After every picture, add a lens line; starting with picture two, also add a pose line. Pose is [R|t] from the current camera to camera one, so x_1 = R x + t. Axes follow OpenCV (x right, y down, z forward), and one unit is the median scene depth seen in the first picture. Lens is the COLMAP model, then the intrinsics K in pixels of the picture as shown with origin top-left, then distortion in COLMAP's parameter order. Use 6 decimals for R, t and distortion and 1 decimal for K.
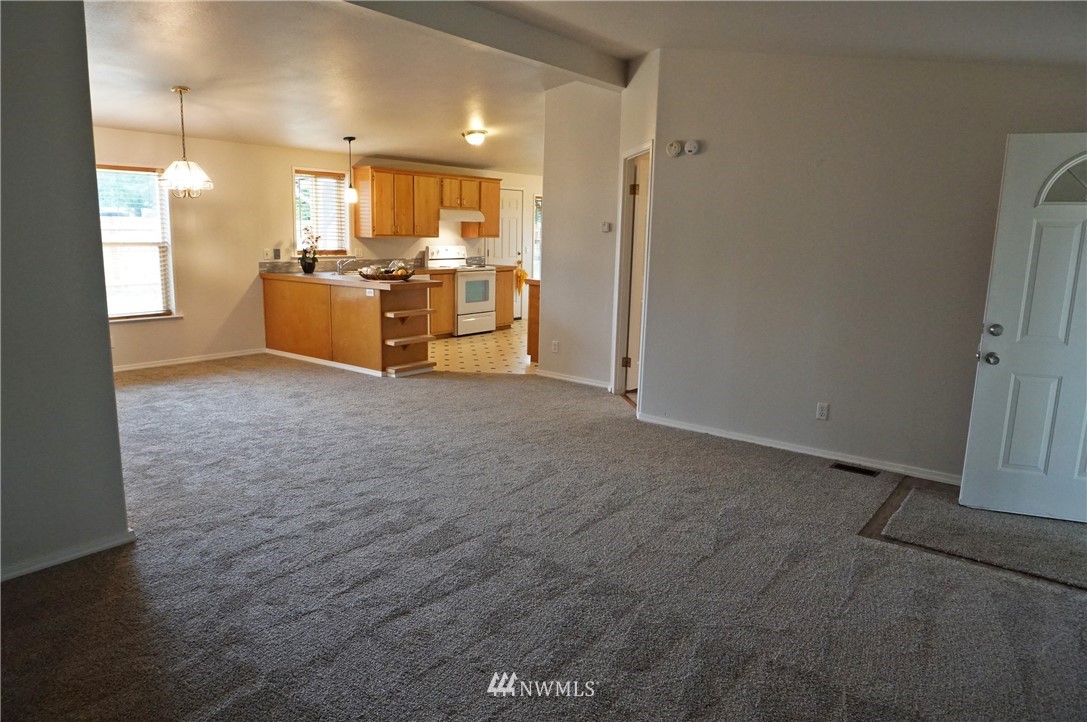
lens RADIAL K [[724.8, 0, 543.5], [0, 724.8, 361.0], [0, 0, 1]] dist [-0.051889, 0.032712]
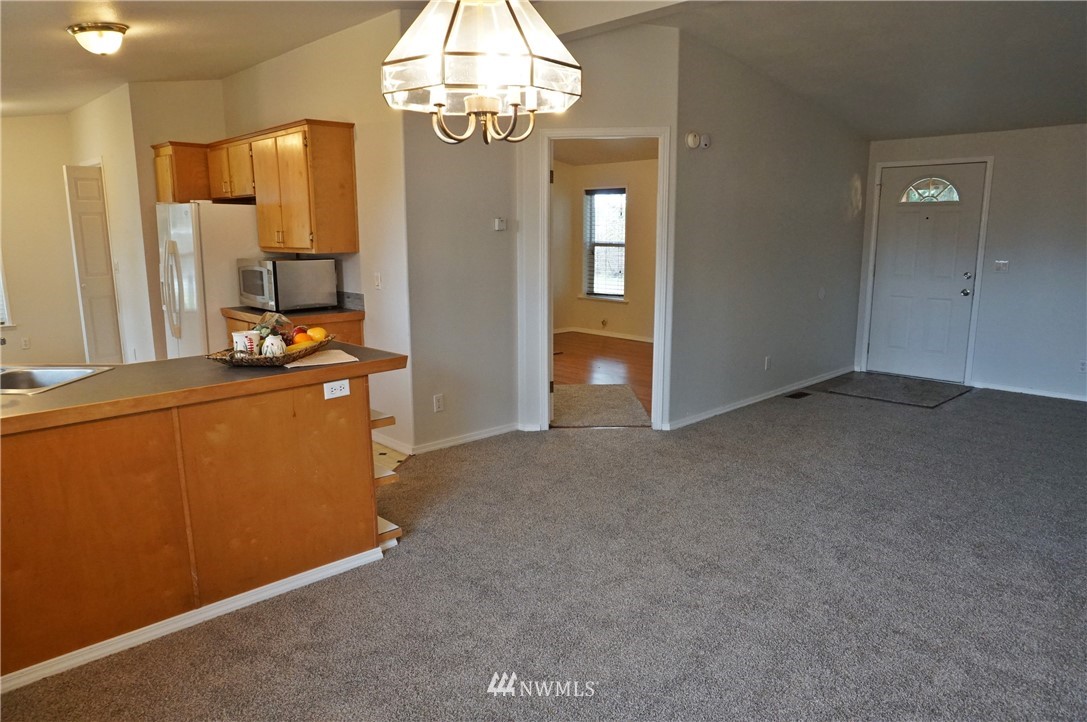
lens RADIAL K [[724.8, 0, 543.5], [0, 724.8, 361.0], [0, 0, 1]] dist [-0.051889, 0.032712]
pose [[0.159707, -0.194571, 0.967800, -0.964579], [0.192234, 0.967745, 0.162837, -0.232954], [-0.968266, 0.160038, 0.191959, 1.208846]]
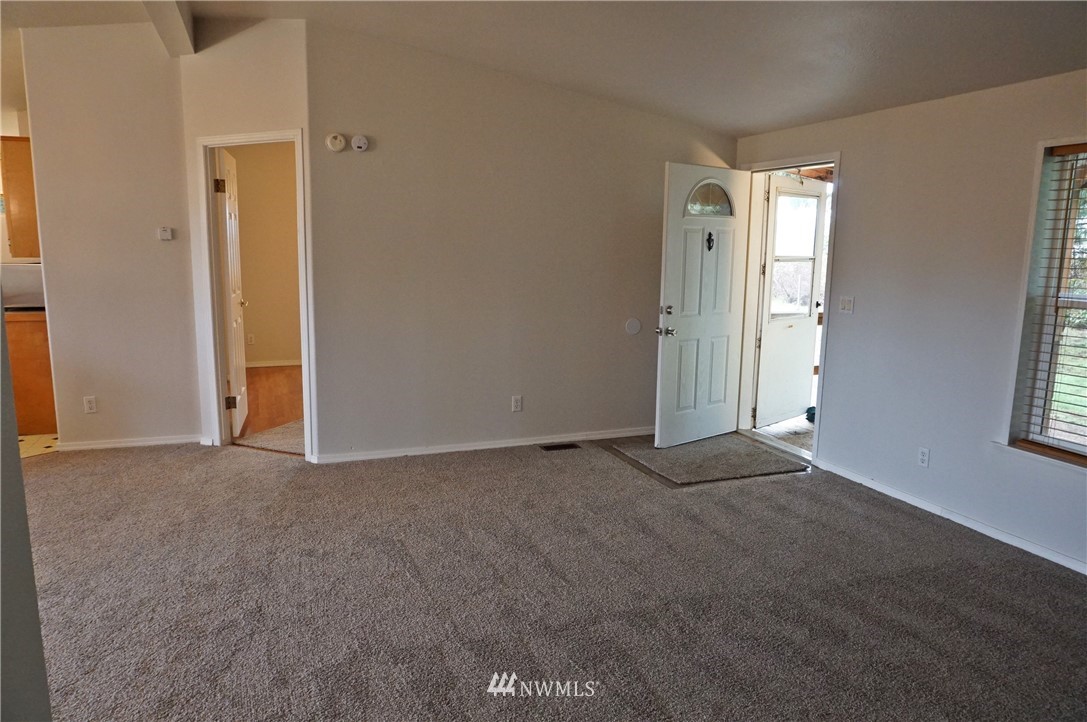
lens RADIAL K [[724.8, 0, 543.5], [0, 724.8, 361.0], [0, 0, 1]] dist [-0.051889, 0.032712]
pose [[0.517864, -0.153916, 0.841502, -0.519577], [0.153009, 0.984484, 0.085906, -0.083944], [-0.841668, 0.084269, 0.533380, 0.407608]]
